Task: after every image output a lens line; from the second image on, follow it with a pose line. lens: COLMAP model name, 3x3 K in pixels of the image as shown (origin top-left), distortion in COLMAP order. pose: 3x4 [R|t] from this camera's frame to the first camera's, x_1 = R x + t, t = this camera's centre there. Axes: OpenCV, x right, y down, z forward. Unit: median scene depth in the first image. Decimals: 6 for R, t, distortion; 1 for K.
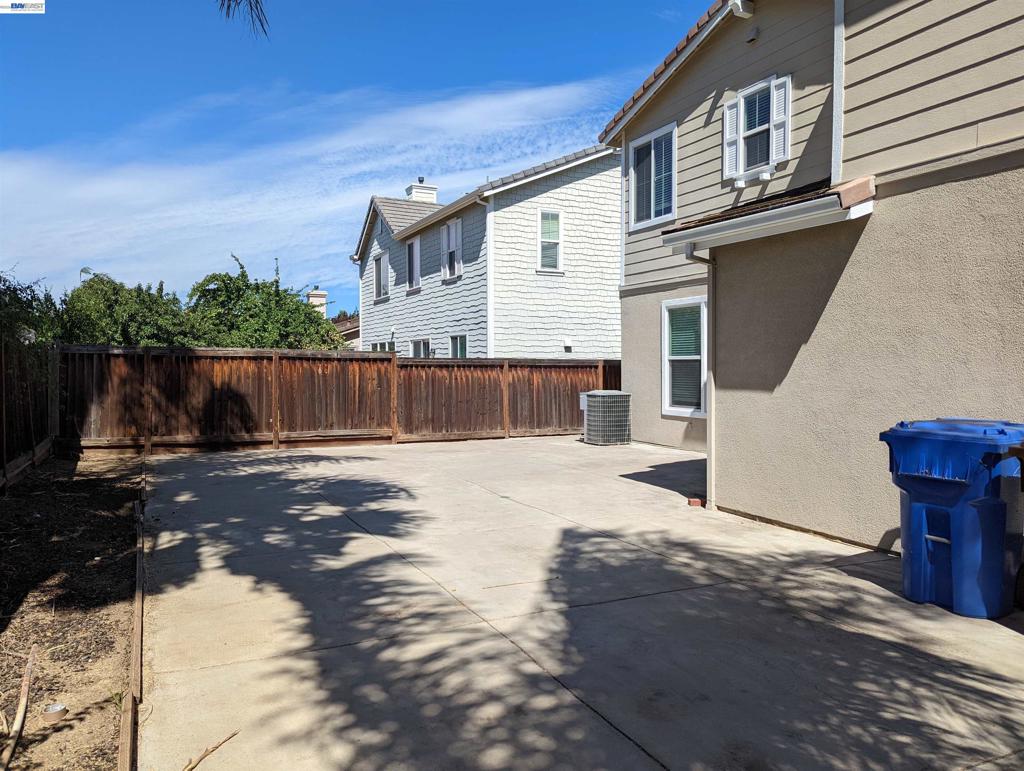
lens RADIAL K [[725.1, 0, 512.5], [0, 725.1, 385.0], [0, 0, 1]] dist [0.056155, -0.044560]
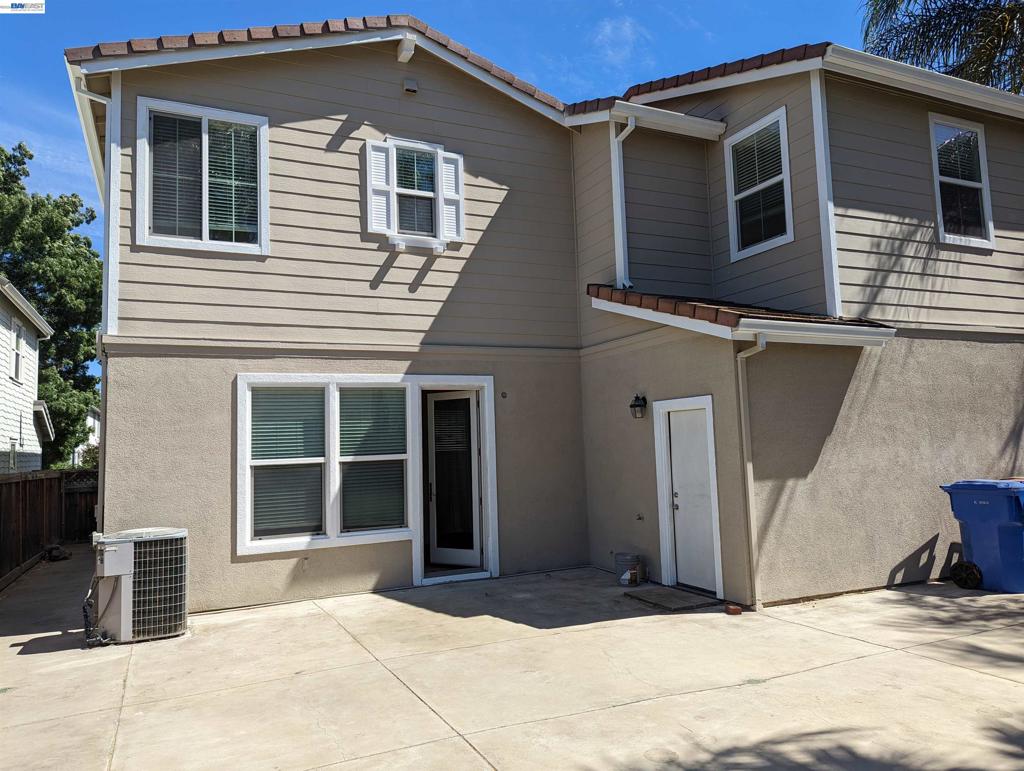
lens RADIAL K [[725.1, 0, 513.9], [0, 725.1, 382.3], [0, 0, 1]] dist [0.056155, -0.044560]
pose [[0.028439, 0.096300, 0.994946, -0.469678], [0.064319, 0.993110, -0.097961, -0.033322], [-0.997524, 0.066780, 0.022049, 0.836400]]
